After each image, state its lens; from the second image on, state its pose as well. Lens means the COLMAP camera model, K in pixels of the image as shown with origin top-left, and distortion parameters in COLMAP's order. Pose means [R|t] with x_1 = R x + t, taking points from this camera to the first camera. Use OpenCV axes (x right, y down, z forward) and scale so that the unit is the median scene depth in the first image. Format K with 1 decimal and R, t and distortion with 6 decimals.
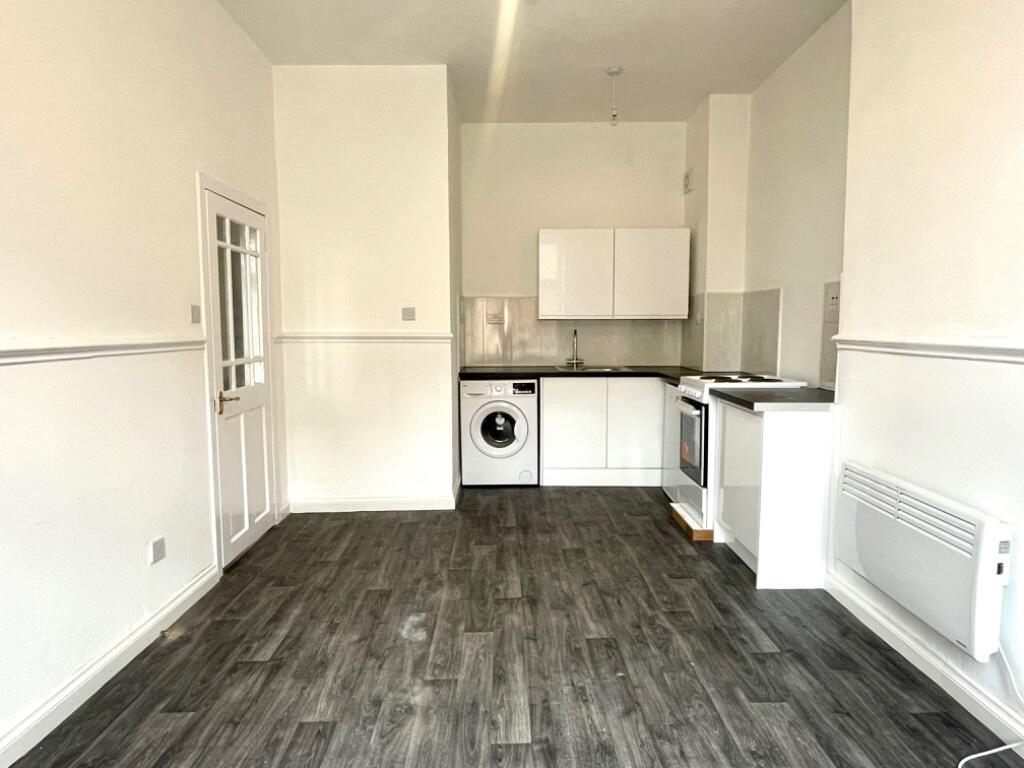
lens RADIAL K [[597.6, 0, 512.0], [0, 597.6, 384.0], [0, 0, 1]] dist [-0.055131, 0.000335]
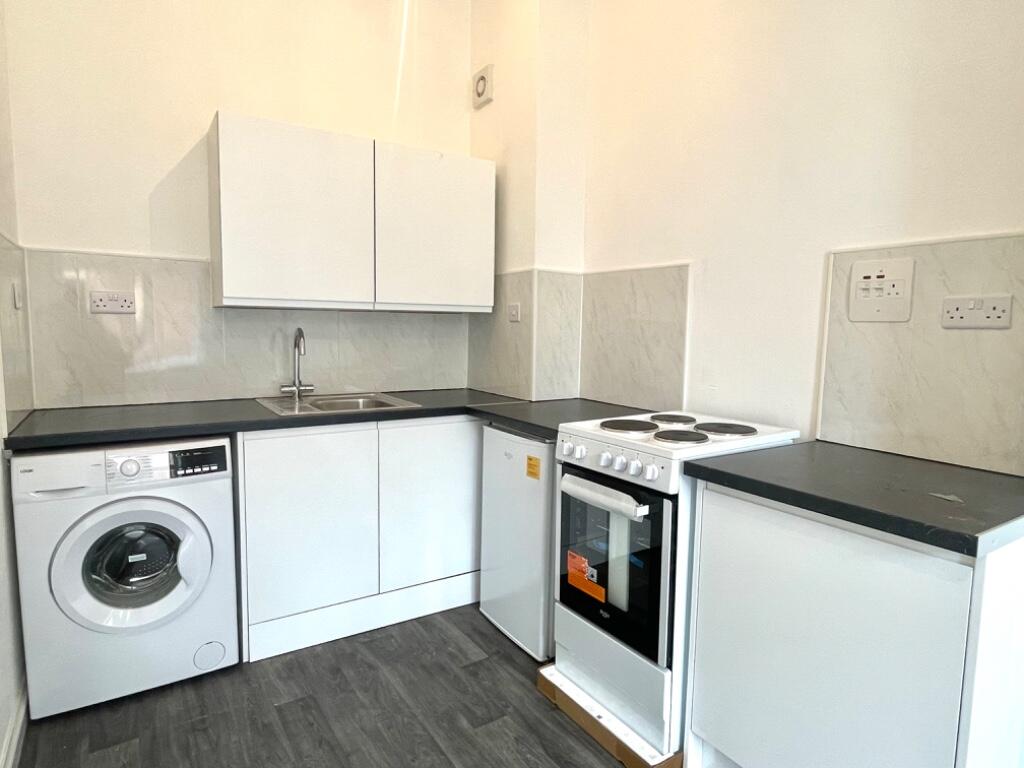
lens RADIAL K [[561.0, 0, 514.9], [0, 561.0, 397.7], [0, 0, 1]] dist [-0.027652, 0.019768]
pose [[0.831299, -0.052075, 0.553380, -0.009388], [0.034380, 0.998513, 0.042317, -0.045114], [-0.554761, -0.016153, 0.831853, 0.494604]]
